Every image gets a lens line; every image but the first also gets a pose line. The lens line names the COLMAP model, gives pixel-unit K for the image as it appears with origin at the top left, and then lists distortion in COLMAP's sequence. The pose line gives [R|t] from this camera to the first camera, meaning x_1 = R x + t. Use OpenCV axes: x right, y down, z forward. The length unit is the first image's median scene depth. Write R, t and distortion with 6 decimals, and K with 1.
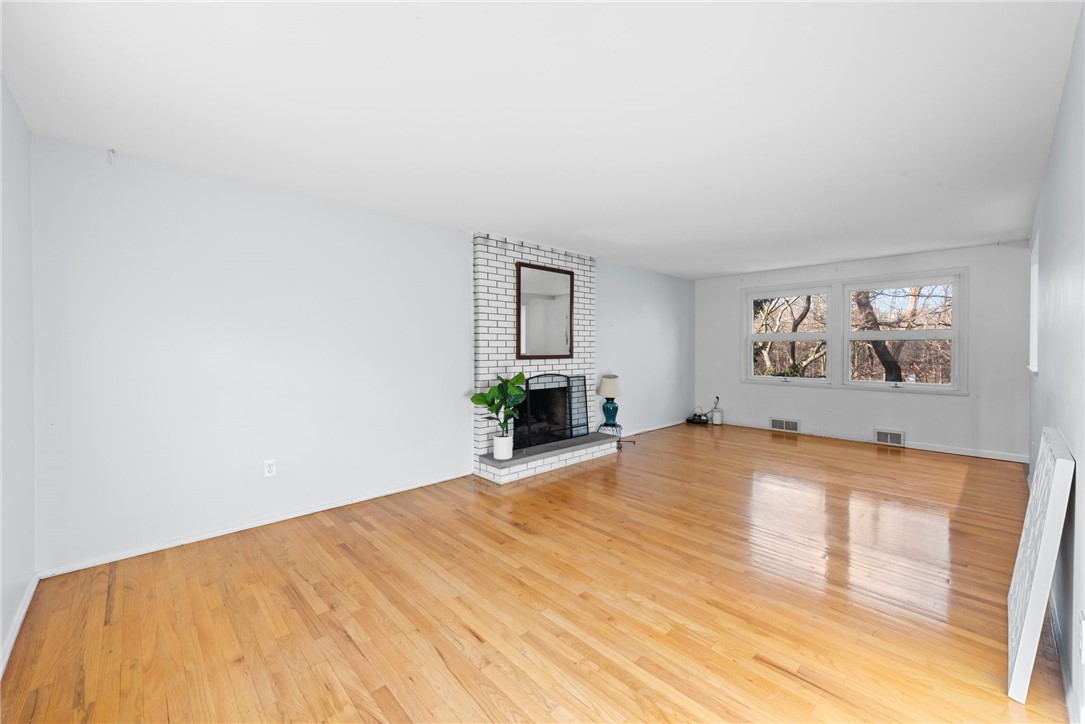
lens RADIAL K [[425.1, 0, 549.4], [0, 425.1, 351.5], [0, 0, 1]] dist [0.027624, 0.000052]
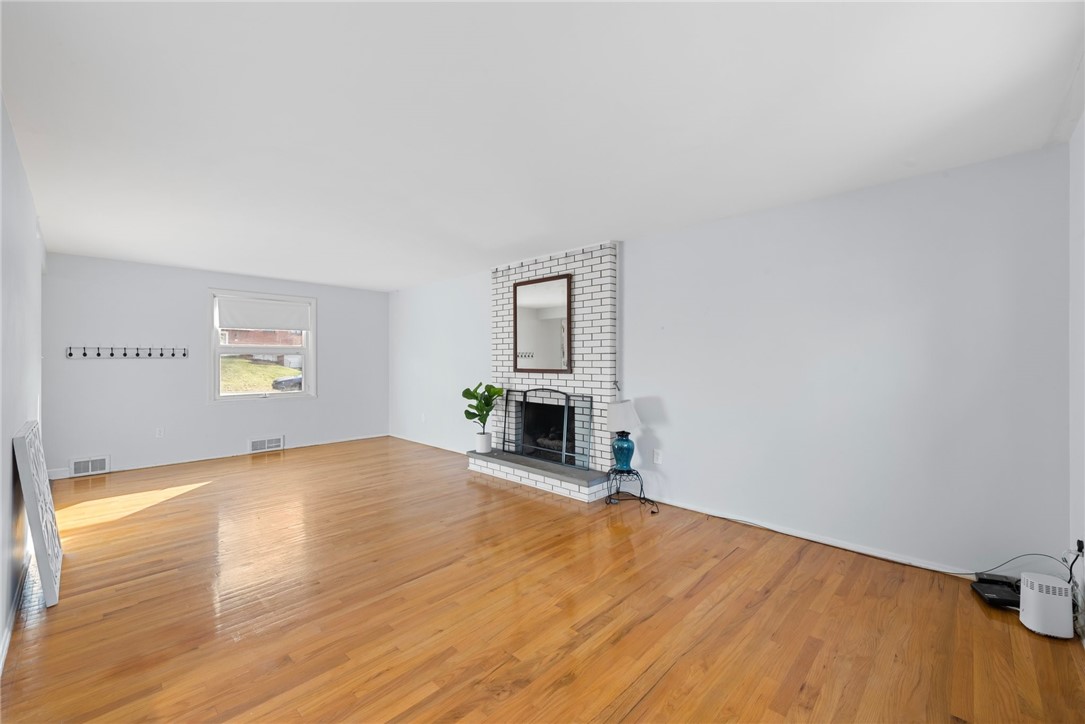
lens RADIAL K [[432.5, 0, 545.1], [0, 432.5, 360.5], [0, 0, 1]] dist [0.008160, -0.000037]
pose [[0.058045, -0.002426, -0.998311, 0.951955], [-0.012092, 0.999922, -0.003133, -0.007581], [0.998241, 0.012254, 0.058011, 0.924561]]
